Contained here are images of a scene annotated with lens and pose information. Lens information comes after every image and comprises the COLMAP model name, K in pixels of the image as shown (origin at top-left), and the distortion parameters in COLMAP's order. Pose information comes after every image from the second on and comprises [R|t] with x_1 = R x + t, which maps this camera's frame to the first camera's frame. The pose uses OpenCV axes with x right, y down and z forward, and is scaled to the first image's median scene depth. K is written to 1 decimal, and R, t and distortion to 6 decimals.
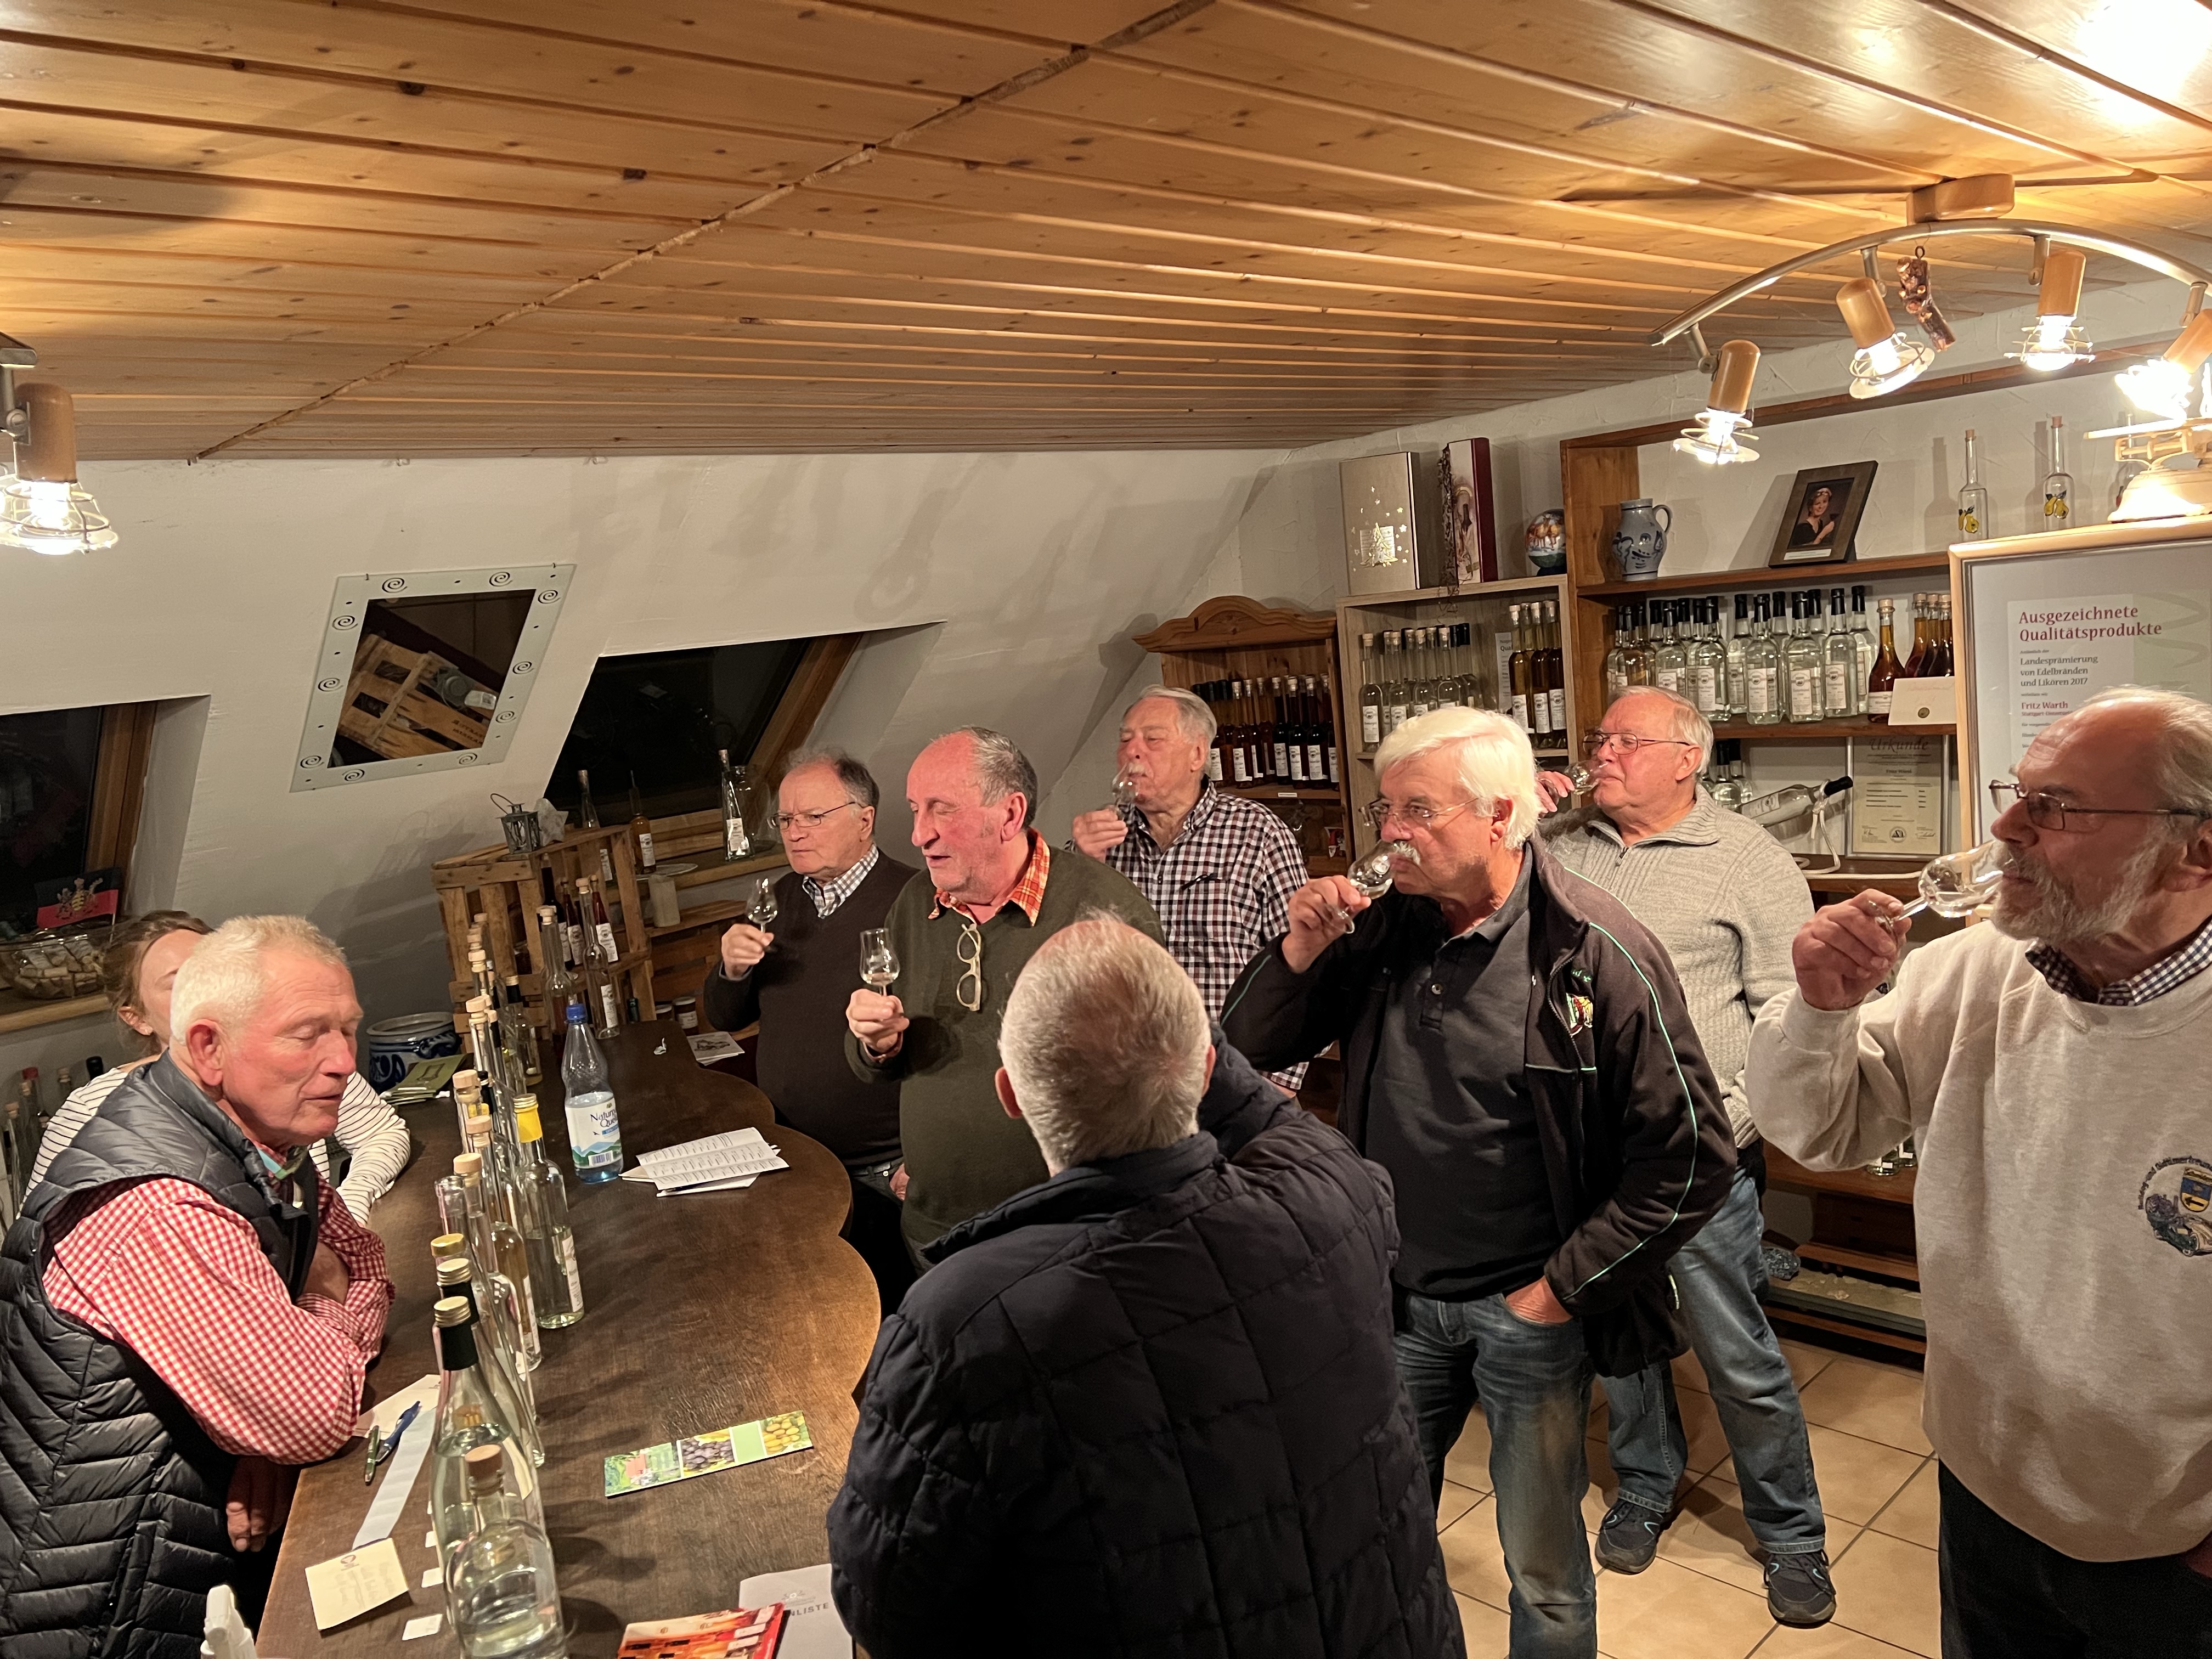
lens RADIAL K [[1655.8, 0, 1119.0], [0, 1655.8, 833.8], [0, 0, 1]] dist [0.039031, -0.046241]
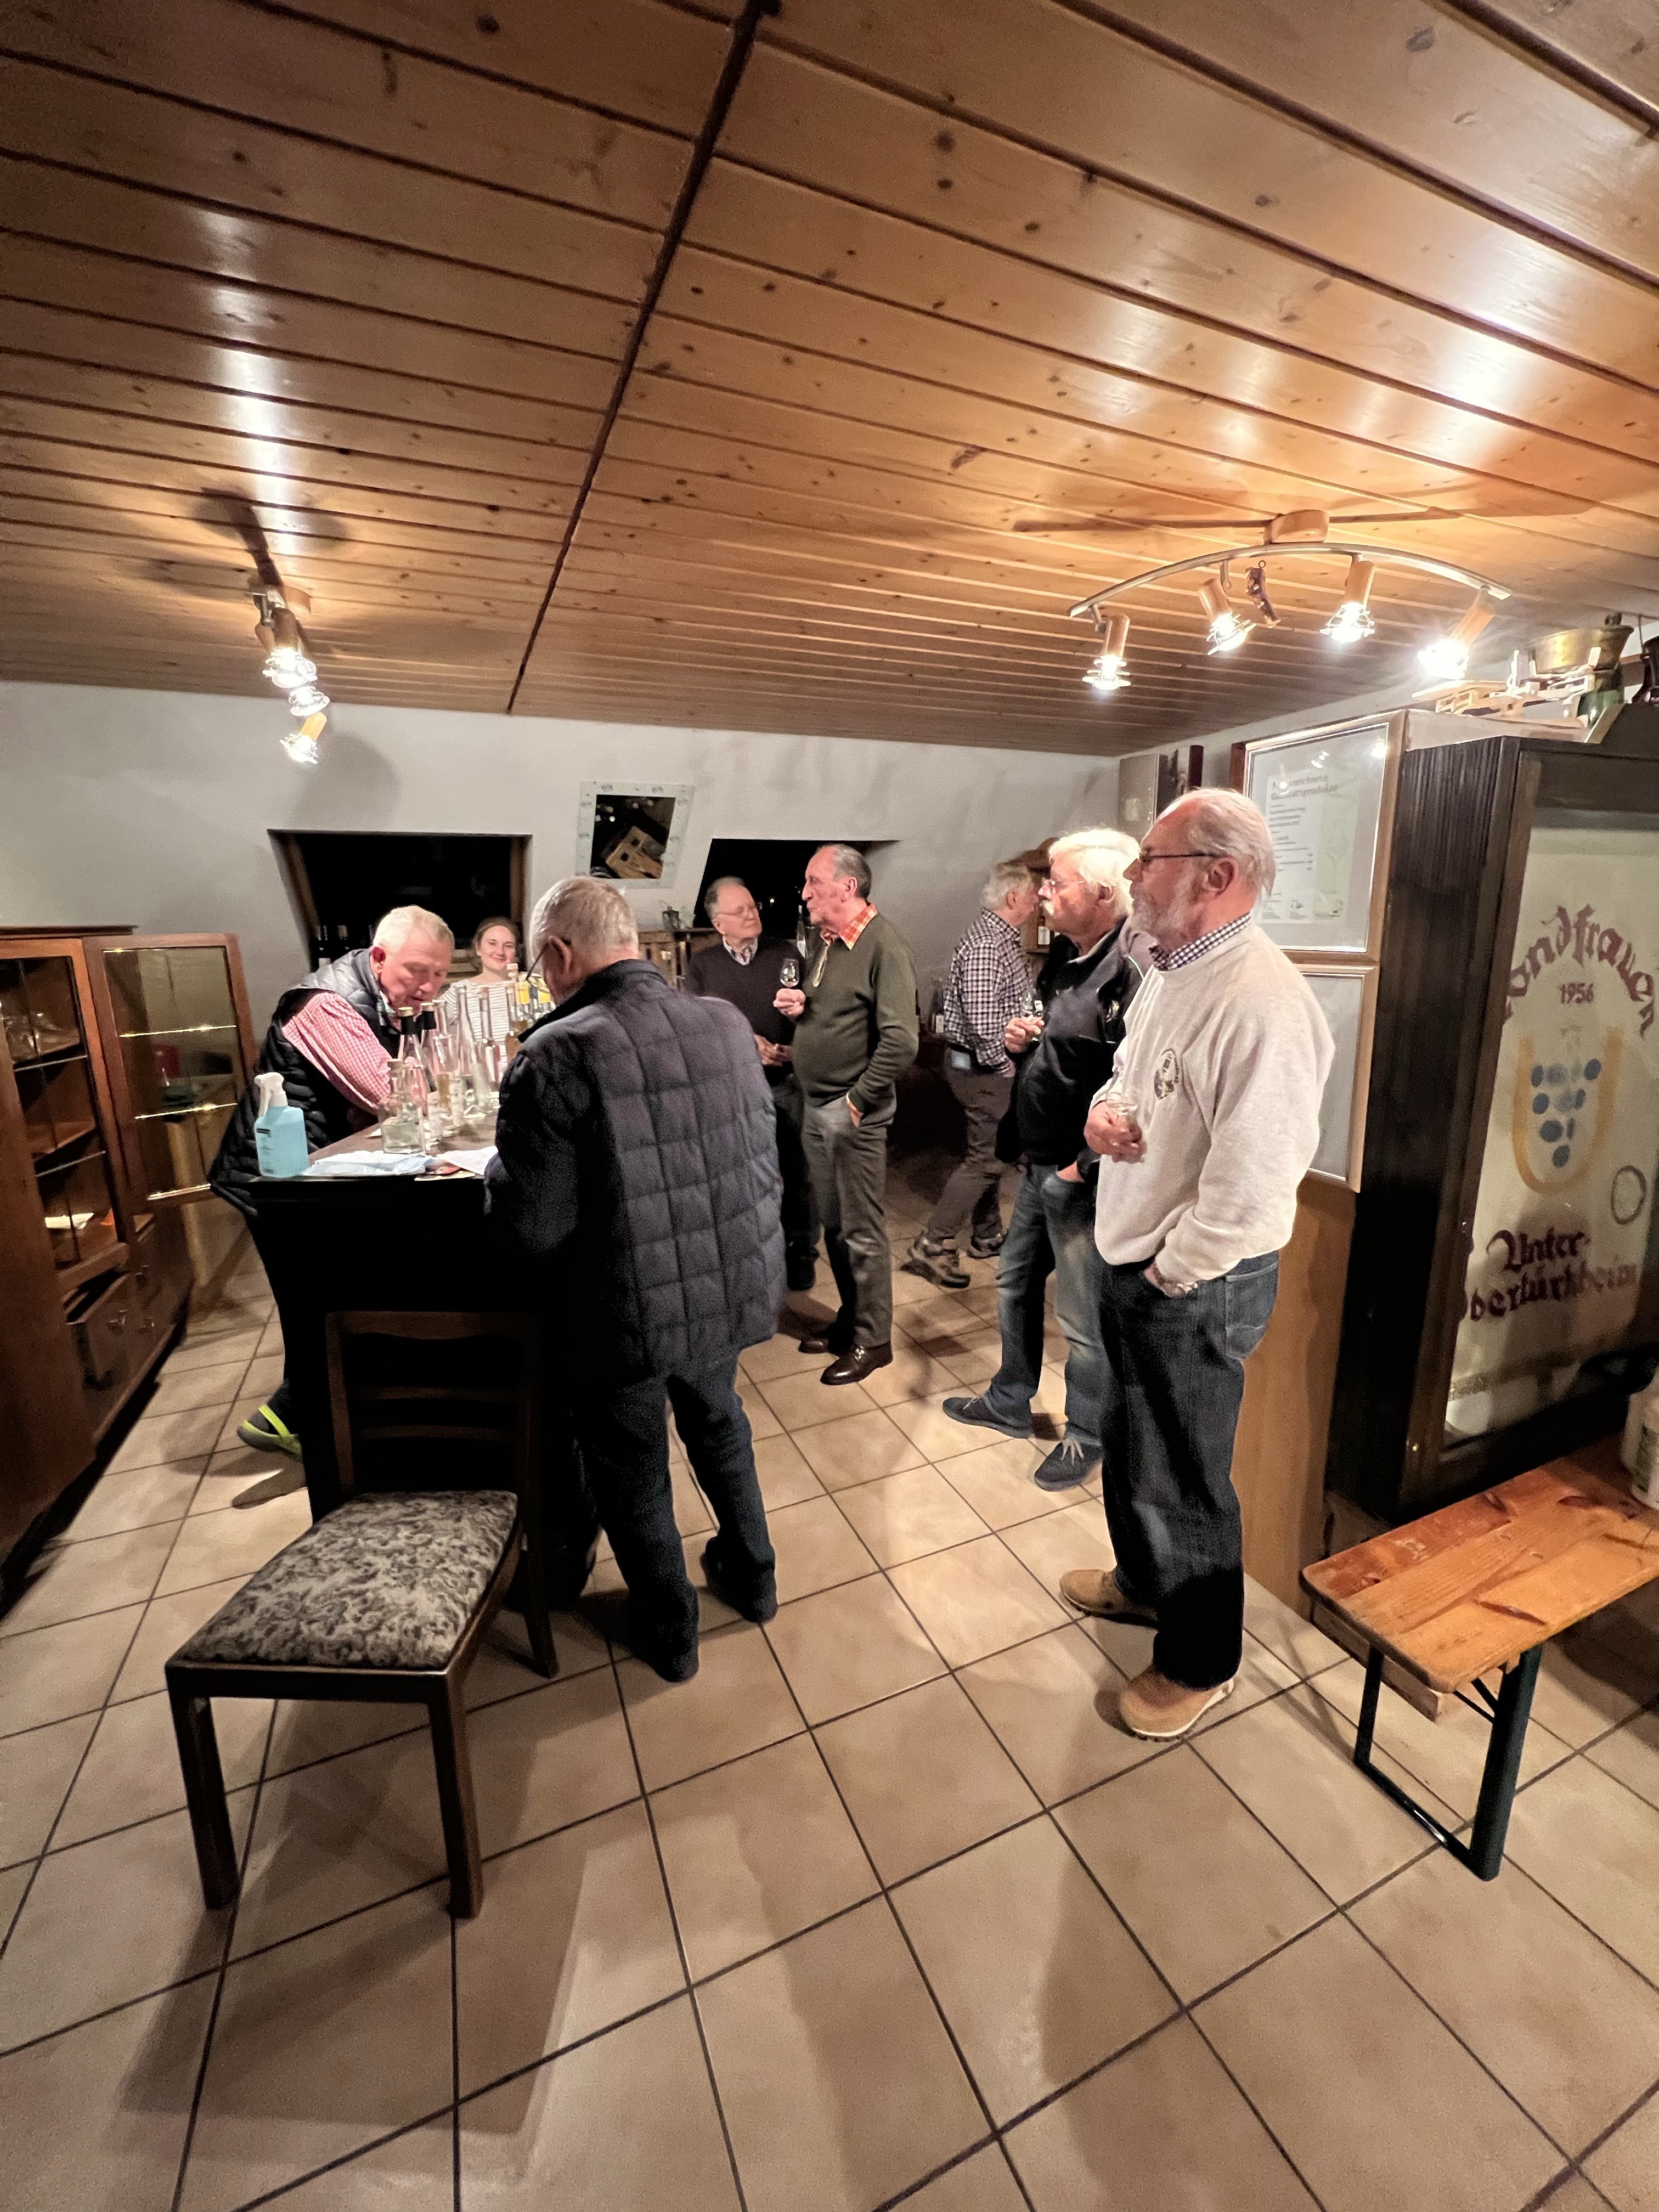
lens RADIAL K [[889.9, 0, 837.4], [0, 889.9, 1111.9], [0, 0, 1]] dist [-0.001465, -0.000054]
pose [[0.936106, 0.158818, -0.313820, 0.237294], [-0.125646, 0.984374, 0.123377, 0.073978], [0.328511, -0.076063, 0.941432, -0.016985]]
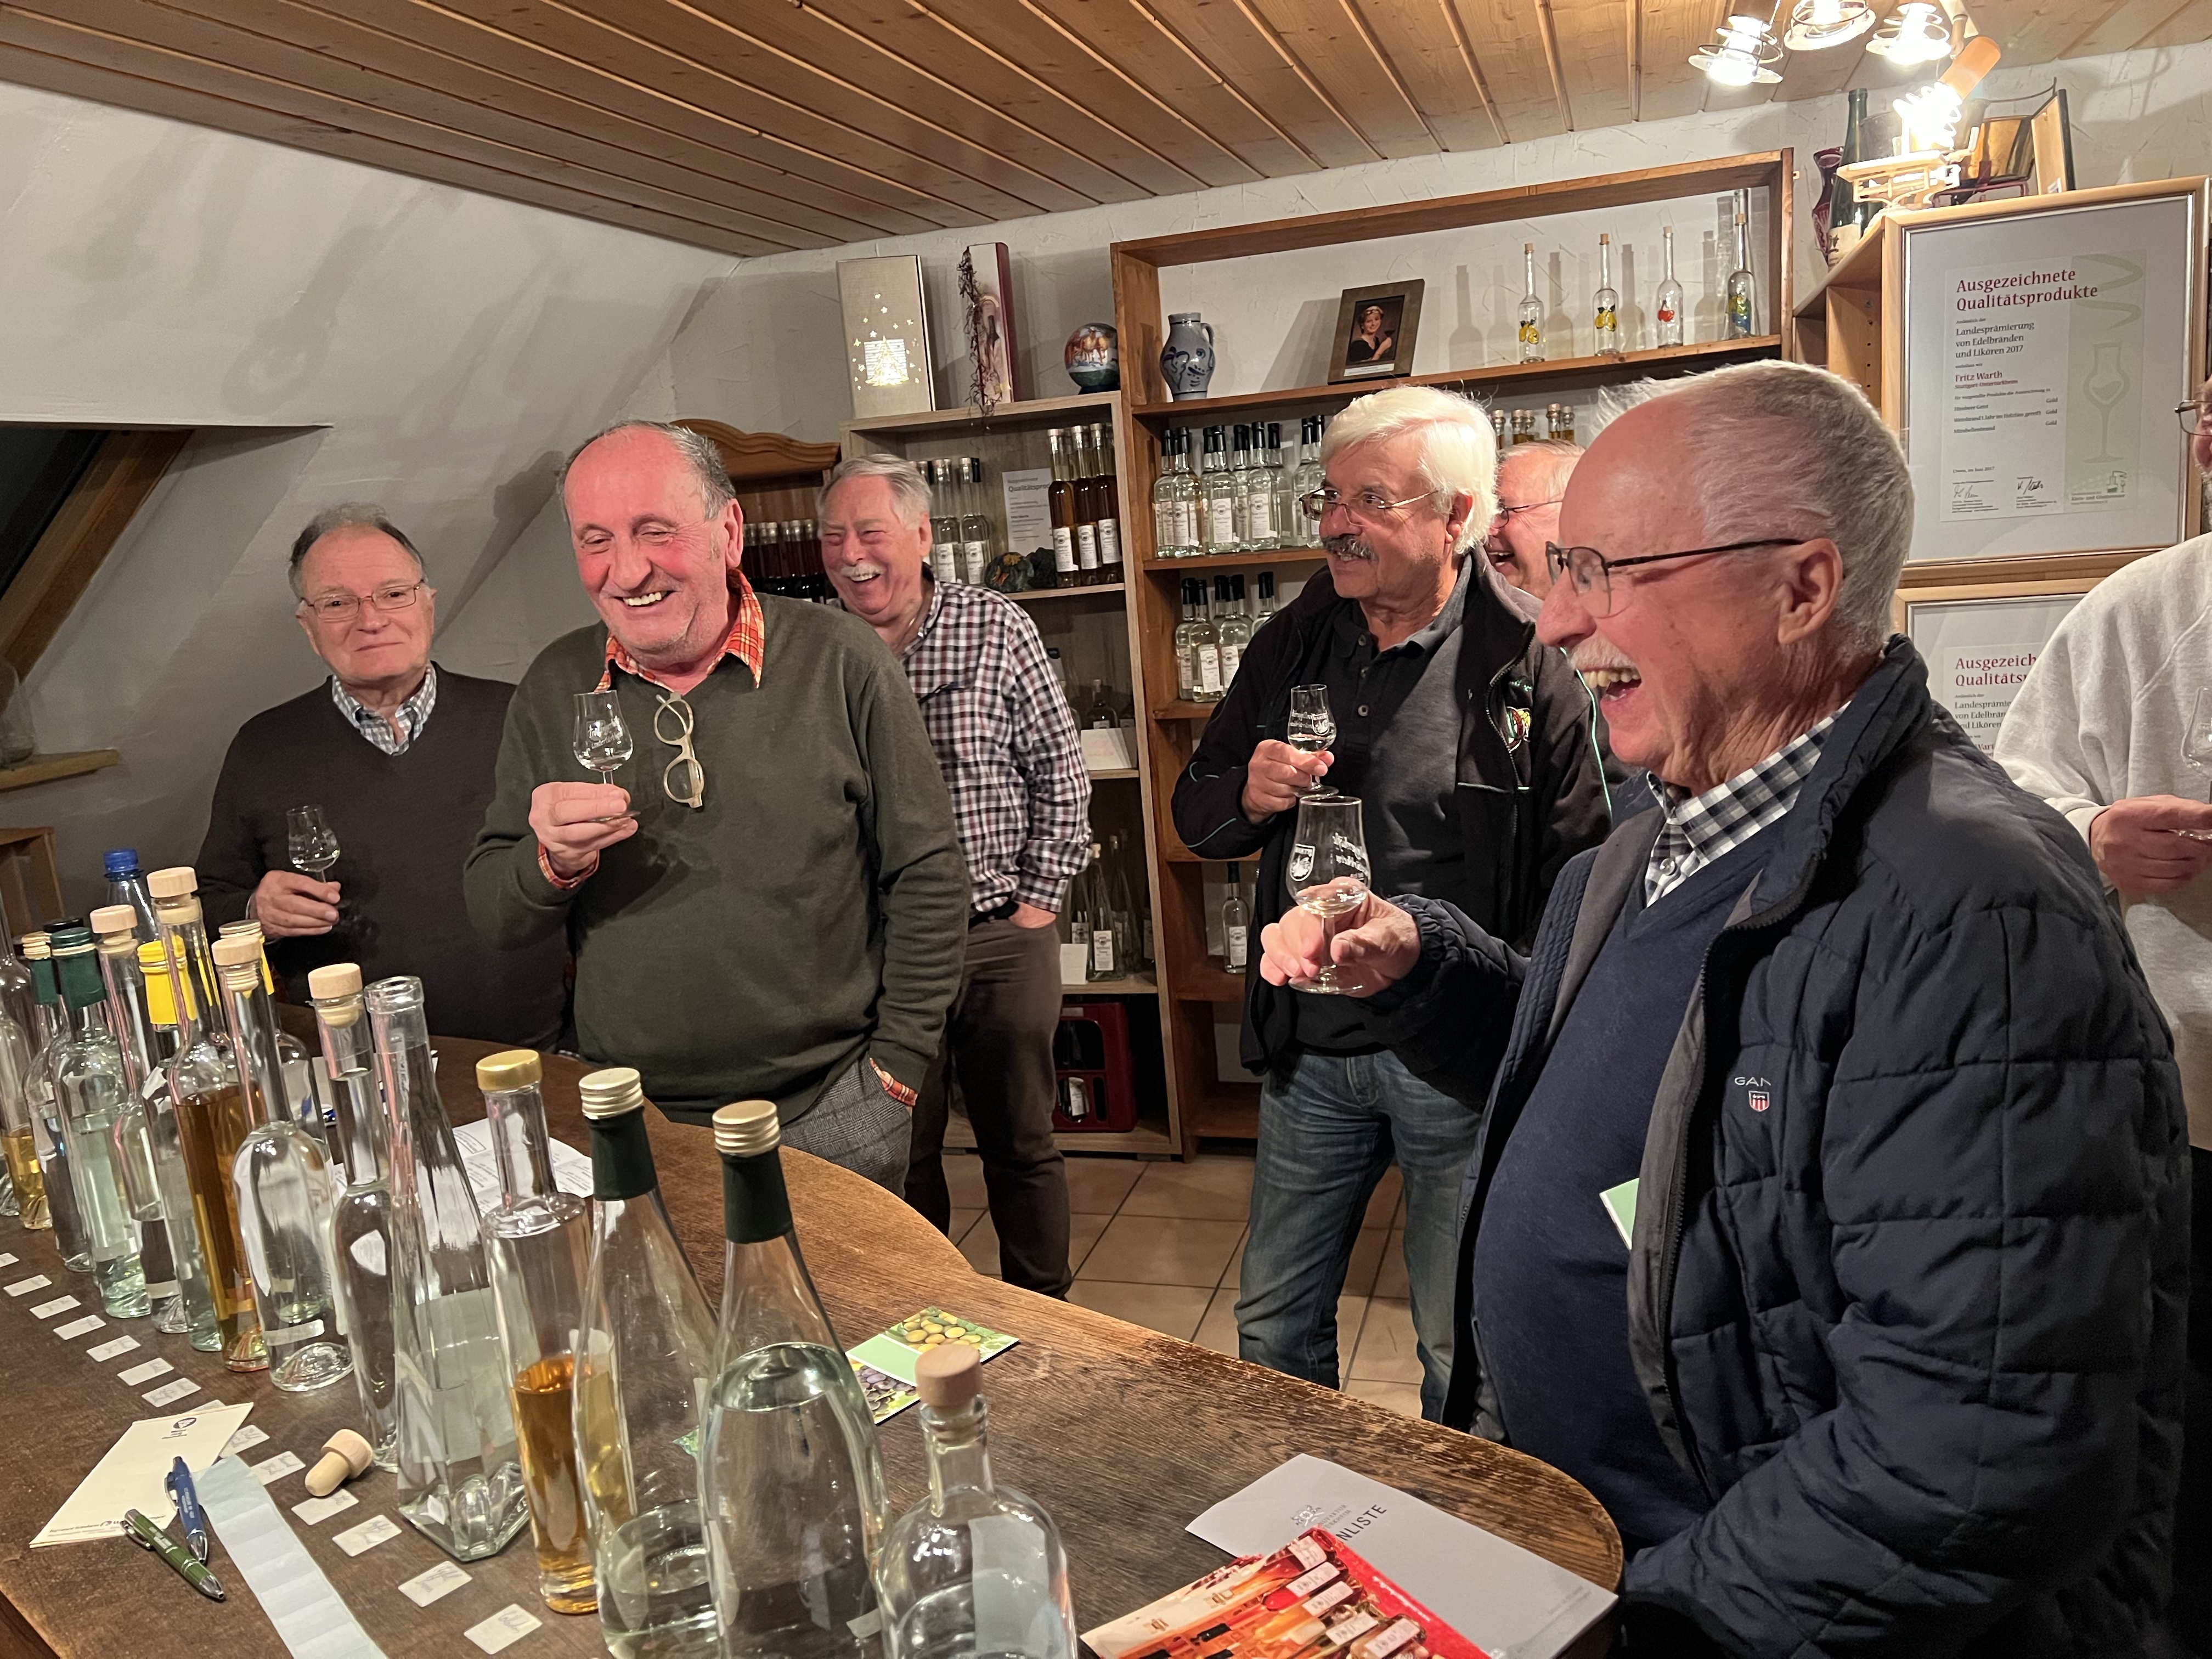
lens RADIAL K [[1655.8, 0, 1111.3], [0, 1655.8, 842.2], [0, 0, 1]] dist [0.039031, -0.046241]
pose [[0.874871, -0.065203, 0.479948, -0.204381], [0.059790, 0.997857, 0.026575, 0.073821], [-0.480652, 0.005446, 0.876894, 0.192334]]
